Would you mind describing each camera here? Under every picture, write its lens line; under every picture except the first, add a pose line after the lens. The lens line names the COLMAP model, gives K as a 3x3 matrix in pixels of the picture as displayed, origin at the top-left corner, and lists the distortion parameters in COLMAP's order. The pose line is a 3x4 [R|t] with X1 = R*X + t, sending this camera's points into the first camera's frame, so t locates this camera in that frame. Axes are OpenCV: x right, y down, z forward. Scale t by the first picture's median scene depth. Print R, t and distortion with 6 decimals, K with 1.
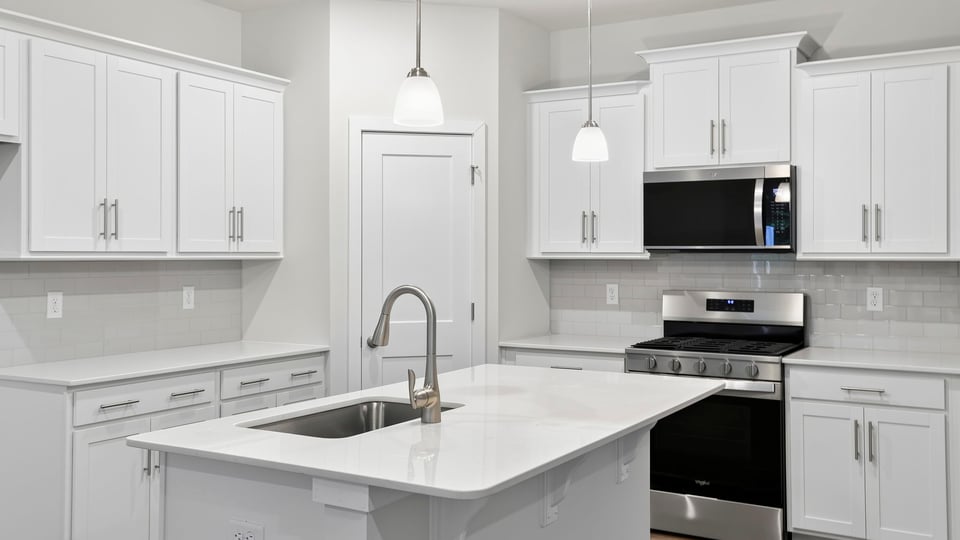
lens RADIAL K [[890.4, 0, 494.1], [0, 890.4, 239.9], [0, 0, 1]] dist [0.037094, 0.000000]
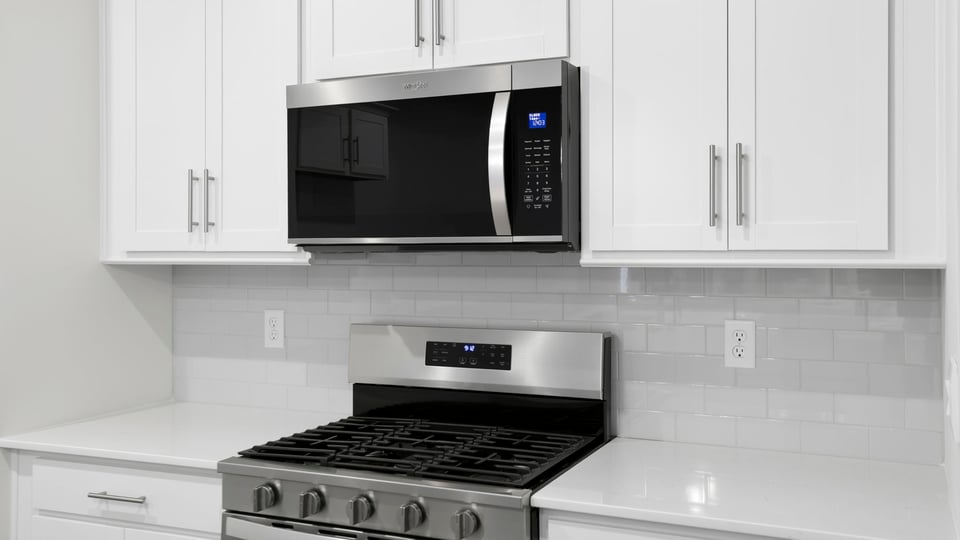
lens RADIAL K [[890.4, 0, 492.3], [0, 890.4, 236.2], [0, 0, 1]] dist [0.037094, 0.000000]
pose [[0.994063, -0.000879, 0.108805, 0.226940], [0.000937, 0.999999, -0.000487, 0.006235], [-0.108805, 0.000586, 0.994063, 0.505714]]
